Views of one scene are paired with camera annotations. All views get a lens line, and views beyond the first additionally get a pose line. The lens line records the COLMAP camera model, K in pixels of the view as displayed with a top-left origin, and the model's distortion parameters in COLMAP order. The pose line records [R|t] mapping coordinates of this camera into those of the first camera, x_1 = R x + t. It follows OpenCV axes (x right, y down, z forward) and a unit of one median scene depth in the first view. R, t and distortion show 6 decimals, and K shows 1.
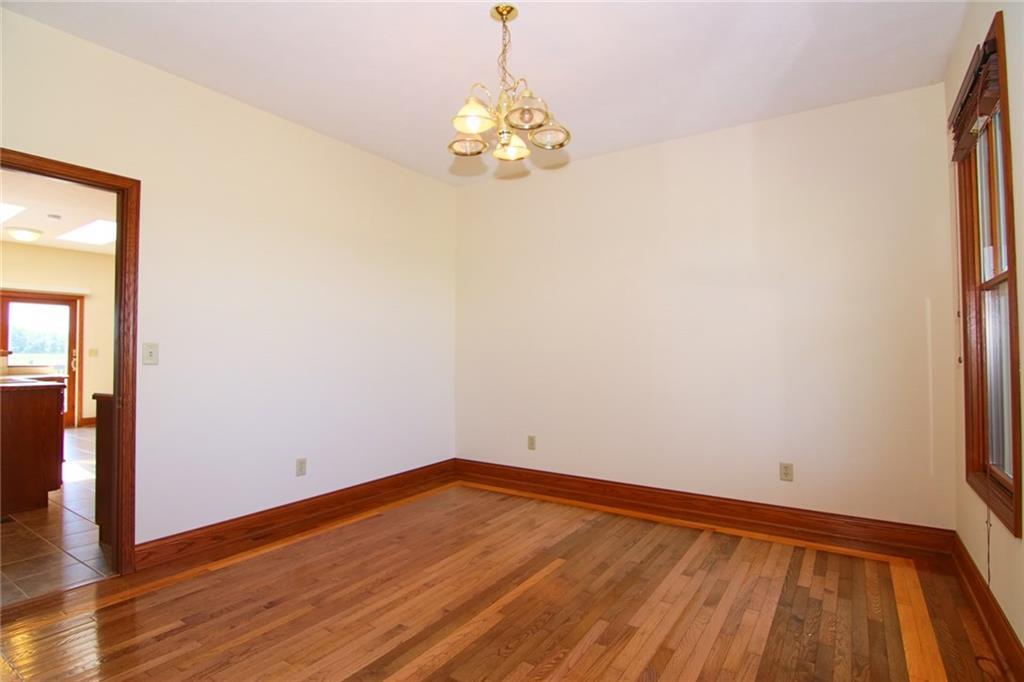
lens RADIAL K [[525.5, 0, 509.2], [0, 525.5, 340.0], [0, 0, 1]] dist [-0.005559, -0.002959]
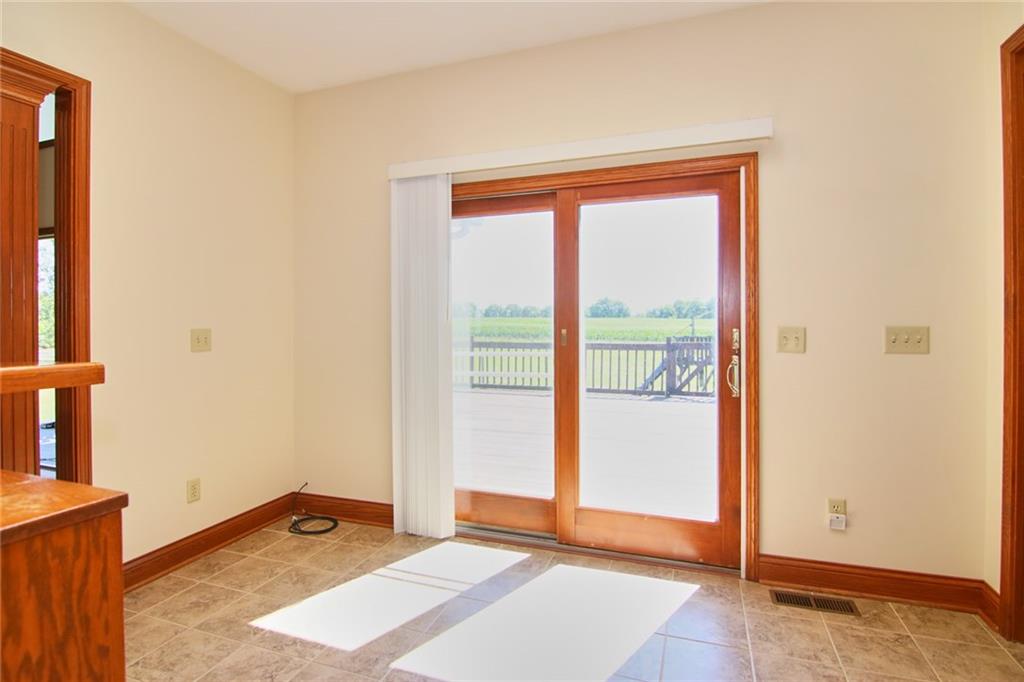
lens RADIAL K [[525.5, 0, 514.2], [0, 525.5, 328.3], [0, 0, 1]] dist [-0.005559, -0.002959]
pose [[0.254062, 0.008576, -0.967150, -0.561118], [0.030050, 0.999408, 0.016756, 0.008625], [0.966721, -0.033319, 0.253654, 0.792286]]
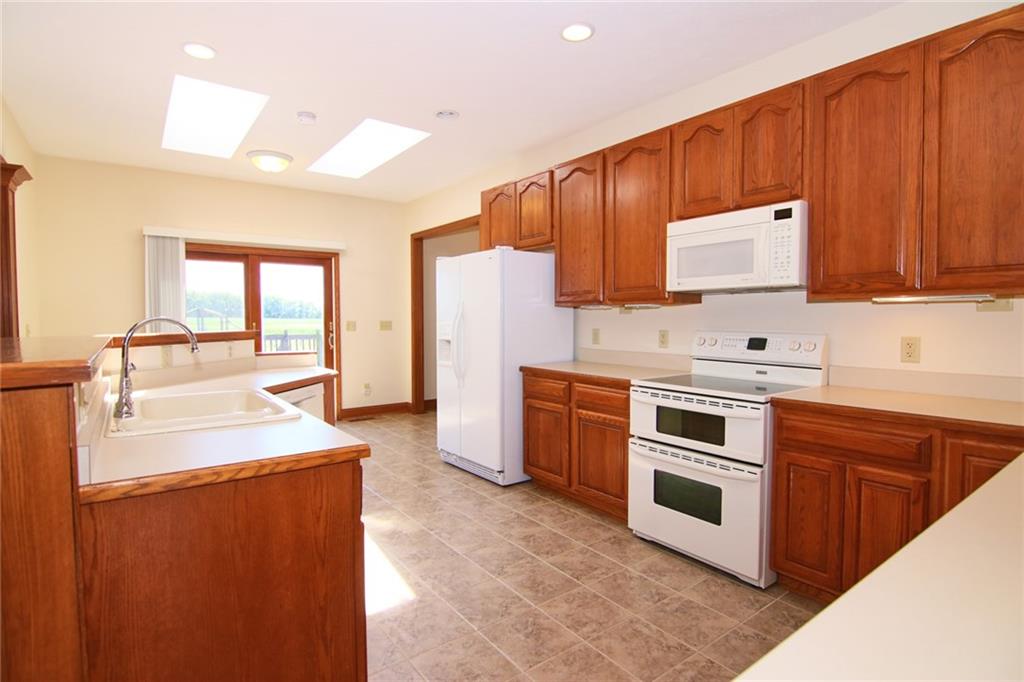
lens RADIAL K [[525.5, 0, 514.0], [0, 525.5, 336.6], [0, 0, 1]] dist [-0.005559, -0.002959]
pose [[0.945748, 0.009473, -0.324763, -0.318503], [0.010841, 0.998098, 0.060684, -0.004636], [0.324720, -0.060913, 0.943847, 0.348251]]
